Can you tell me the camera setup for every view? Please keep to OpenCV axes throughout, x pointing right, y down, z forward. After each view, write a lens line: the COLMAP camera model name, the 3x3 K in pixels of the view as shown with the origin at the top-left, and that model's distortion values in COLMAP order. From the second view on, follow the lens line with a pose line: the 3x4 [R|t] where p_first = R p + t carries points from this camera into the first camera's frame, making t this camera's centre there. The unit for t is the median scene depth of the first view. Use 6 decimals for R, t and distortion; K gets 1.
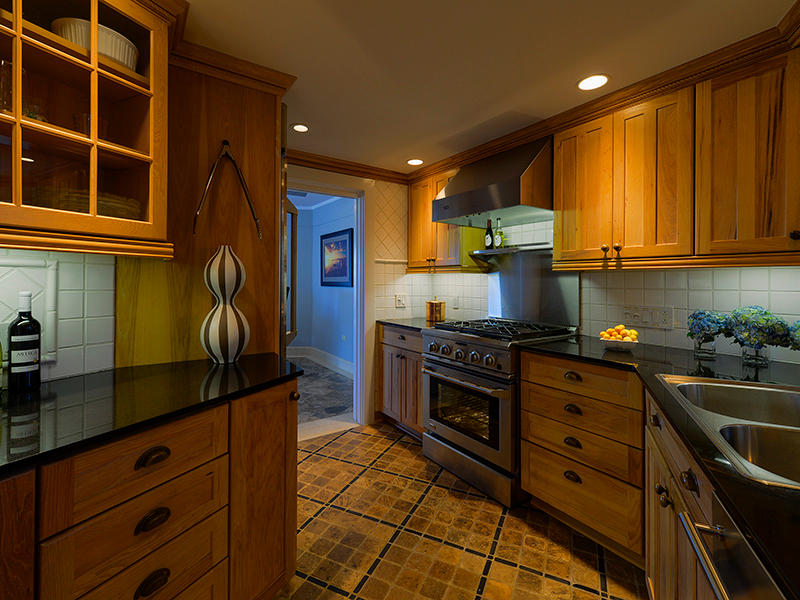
lens RADIAL K [[380.1, 0, 398.7], [0, 380.1, 280.1], [0, 0, 1]] dist [0.003114, -0.000194]
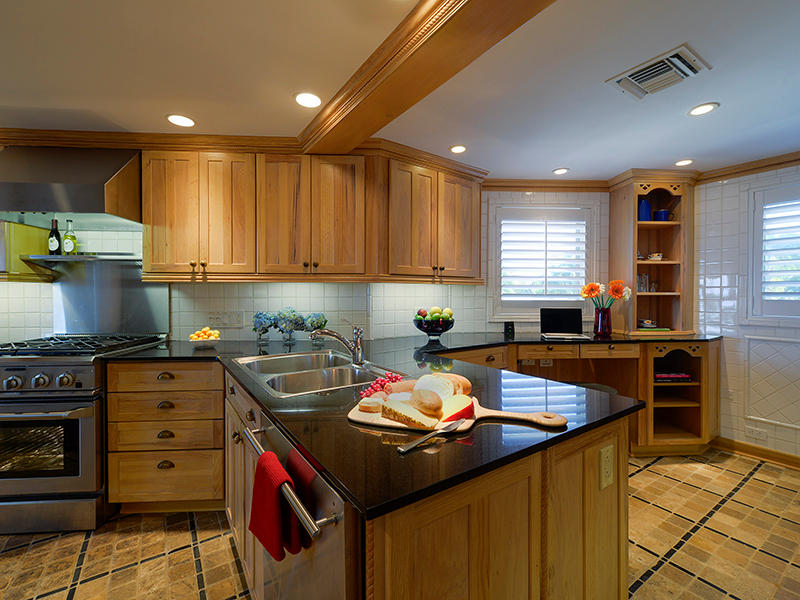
lens RADIAL K [[347.1, 0, 385.4], [0, 347.1, 295.0], [0, 0, 1]] dist [0.004544, 0.000151]
pose [[0.533473, -0.011605, 0.845738, -0.047867], [0.000434, 0.999909, 0.013447, -0.000758], [-0.845817, -0.006806, 0.533429, -0.073706]]
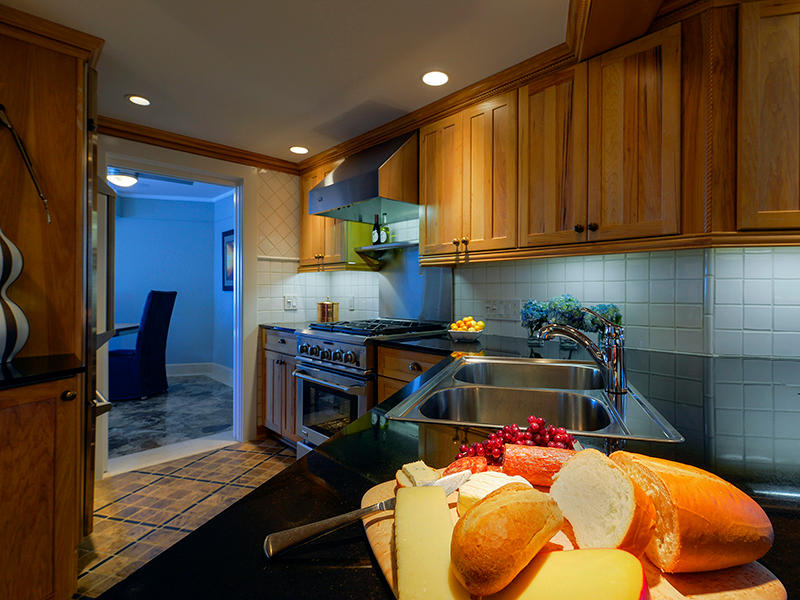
lens RADIAL K [[415.8, 0, 401.1], [0, 415.8, 283.0], [0, 0, 1]] dist [0.003278, -0.000434]
pose [[0.980190, -0.002993, 0.198036, 0.152773], [0.003399, 0.999993, -0.001711, 0.023813], [-0.198030, 0.002350, 0.980193, -0.056170]]
